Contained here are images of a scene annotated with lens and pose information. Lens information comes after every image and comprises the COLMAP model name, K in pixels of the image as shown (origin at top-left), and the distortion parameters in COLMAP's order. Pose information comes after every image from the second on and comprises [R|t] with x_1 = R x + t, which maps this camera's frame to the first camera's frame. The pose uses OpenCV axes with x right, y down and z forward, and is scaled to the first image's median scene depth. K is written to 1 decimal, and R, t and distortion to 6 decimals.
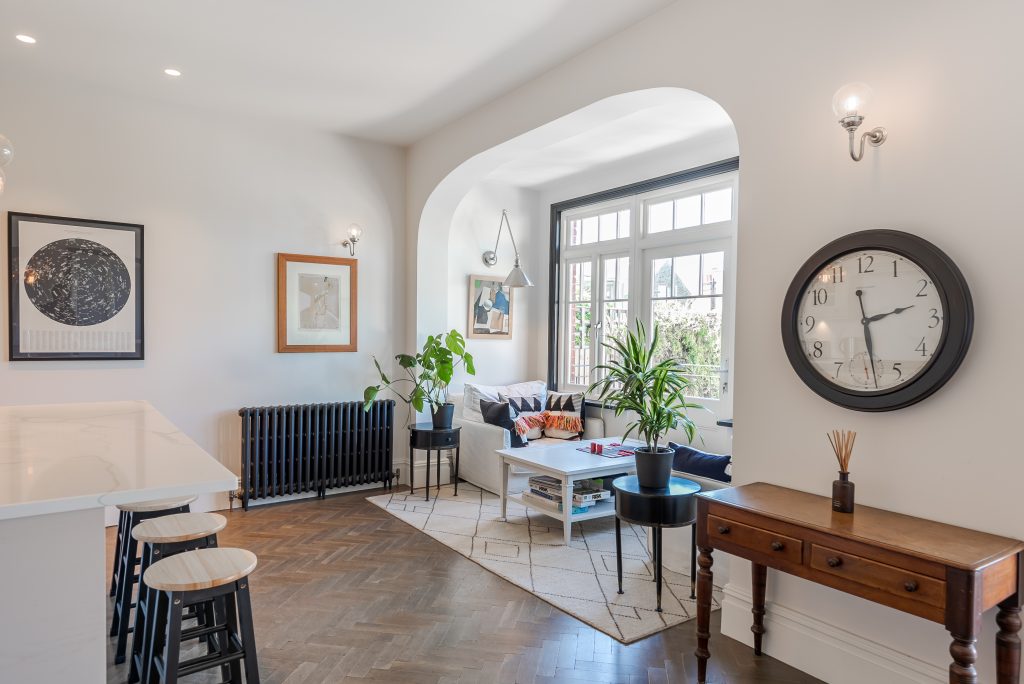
lens RADIAL K [[644.3, 0, 527.6], [0, 644.3, 353.6], [0, 0, 1]] dist [0.011868, -0.000373]
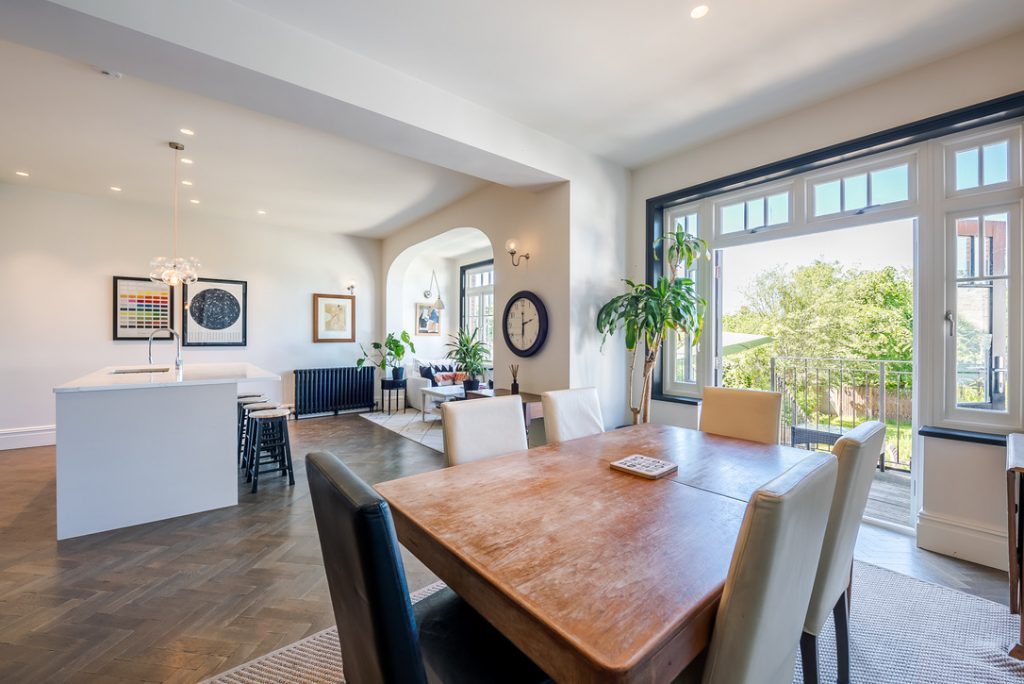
lens RADIAL K [[414.1, 0, 519.9], [0, 414.1, 335.8], [0, 0, 1]] dist [-0.004396, -0.001962]
pose [[0.998377, -0.008738, 0.056273, 0.193609], [0.010430, 0.999500, -0.029841, 0.023820], [-0.055984, 0.030379, 0.997969, -0.345340]]
